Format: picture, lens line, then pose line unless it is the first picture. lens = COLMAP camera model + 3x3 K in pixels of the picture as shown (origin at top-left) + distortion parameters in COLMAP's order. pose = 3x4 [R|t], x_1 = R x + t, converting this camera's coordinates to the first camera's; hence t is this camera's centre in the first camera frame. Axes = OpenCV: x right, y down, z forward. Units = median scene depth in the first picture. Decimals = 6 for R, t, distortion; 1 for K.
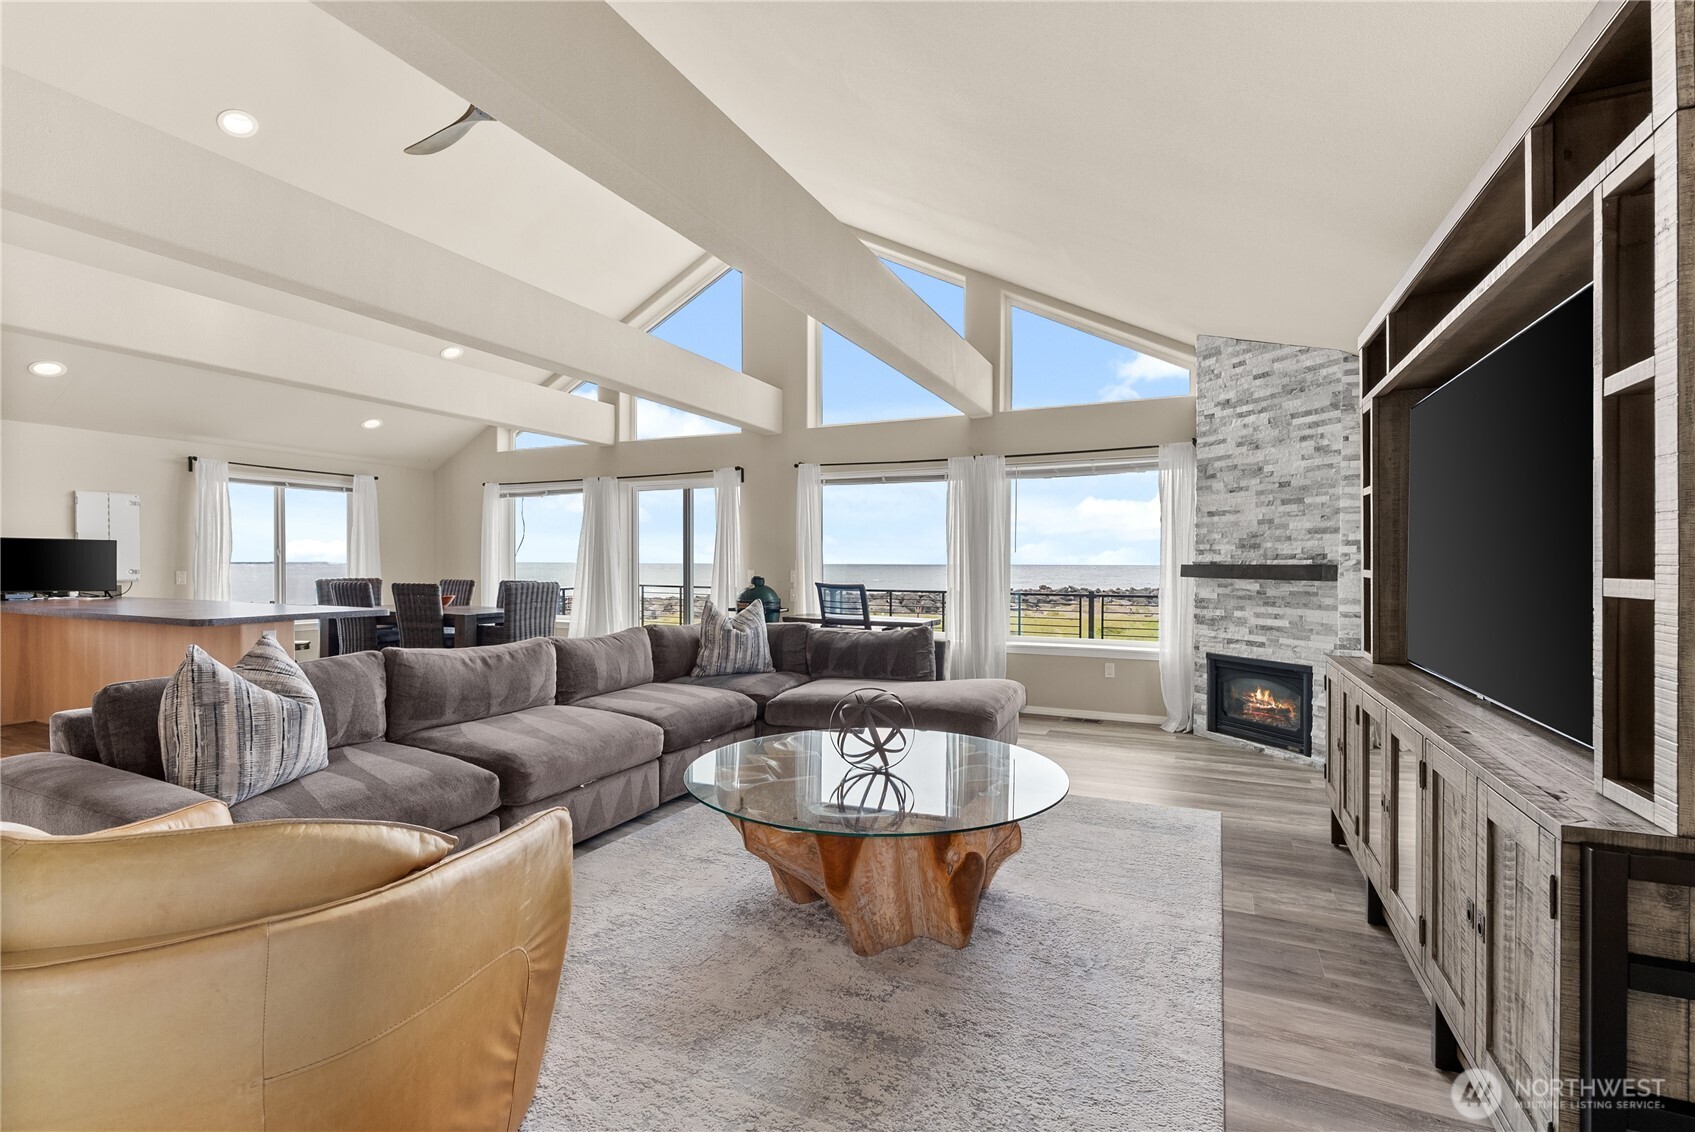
lens RADIAL K [[768.2, 0, 851.9], [0, 768.2, 572.9], [0, 0, 1]] dist [0.000246, -0.000408]
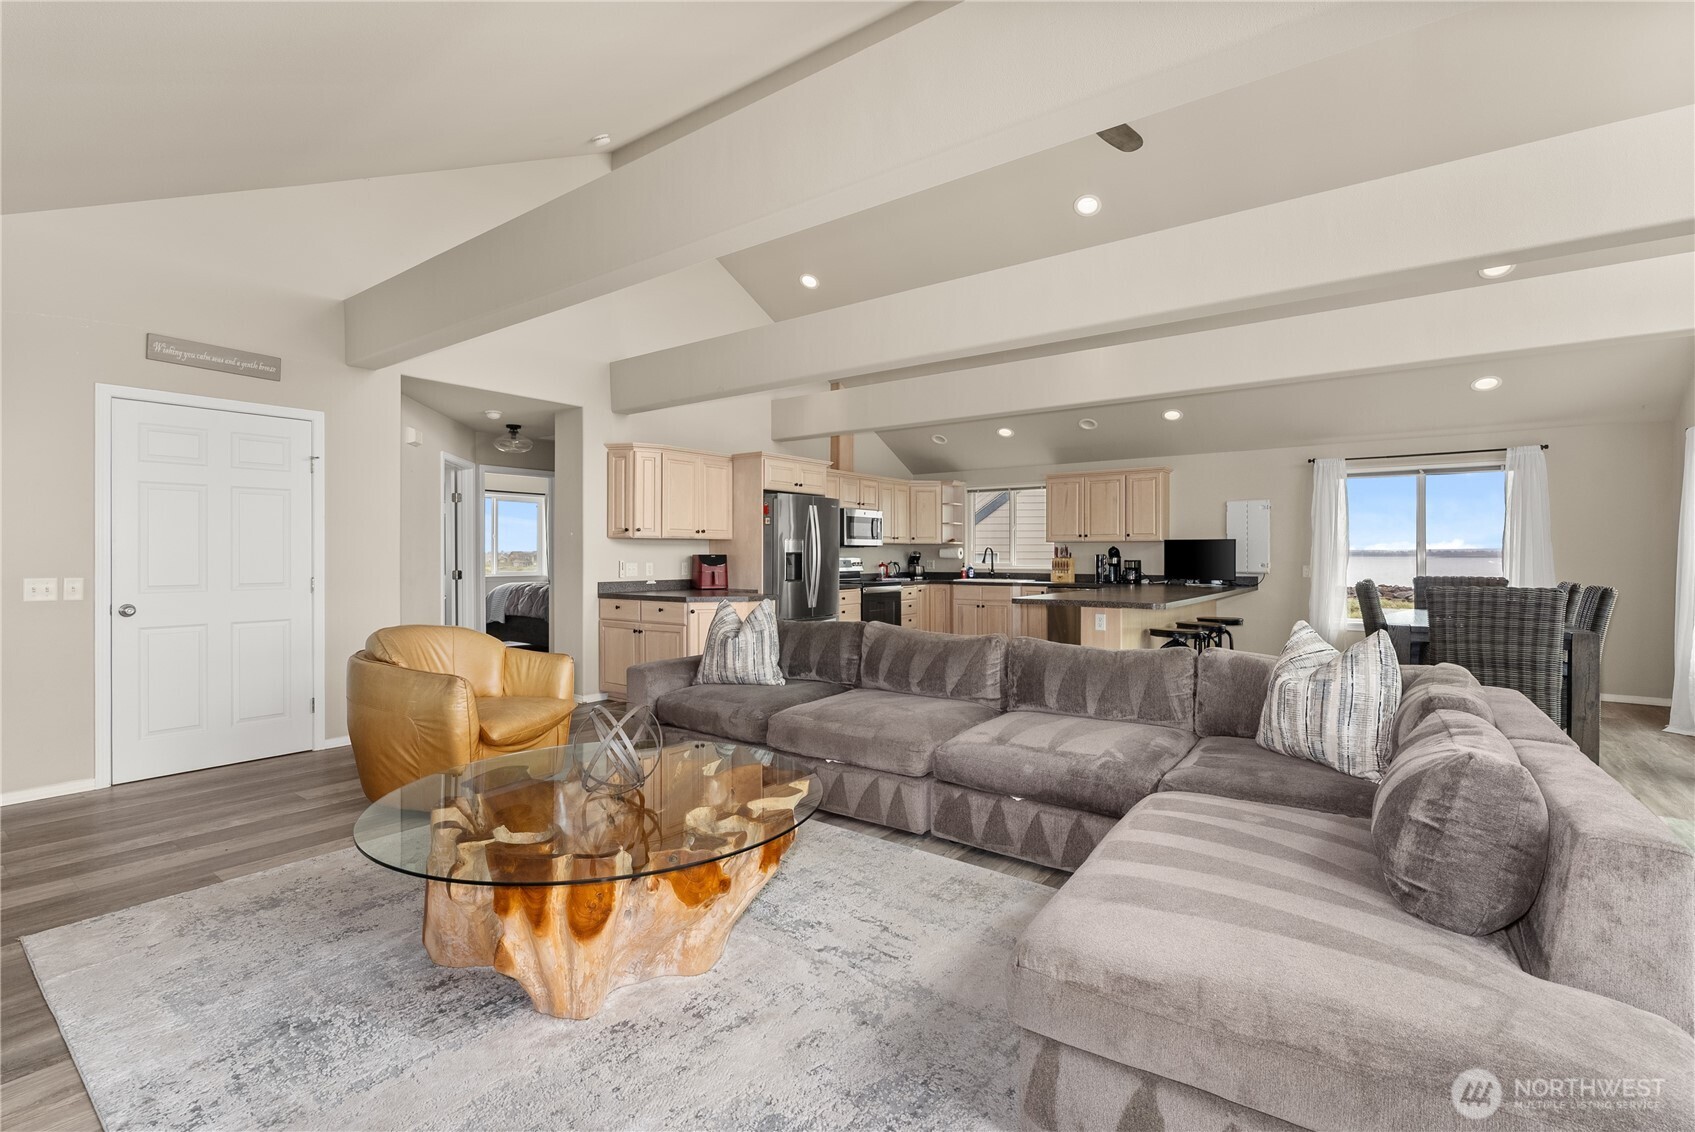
lens RADIAL K [[768.2, 0, 842.4], [0, 768.2, 555.9], [0, 0, 1]] dist [0.000246, -0.000408]
pose [[-0.212668, -0.001610, -0.977123, 0.446927], [-0.014078, 0.999900, 0.001417, -0.010182], [0.977023, 0.014057, -0.212670, 0.778999]]
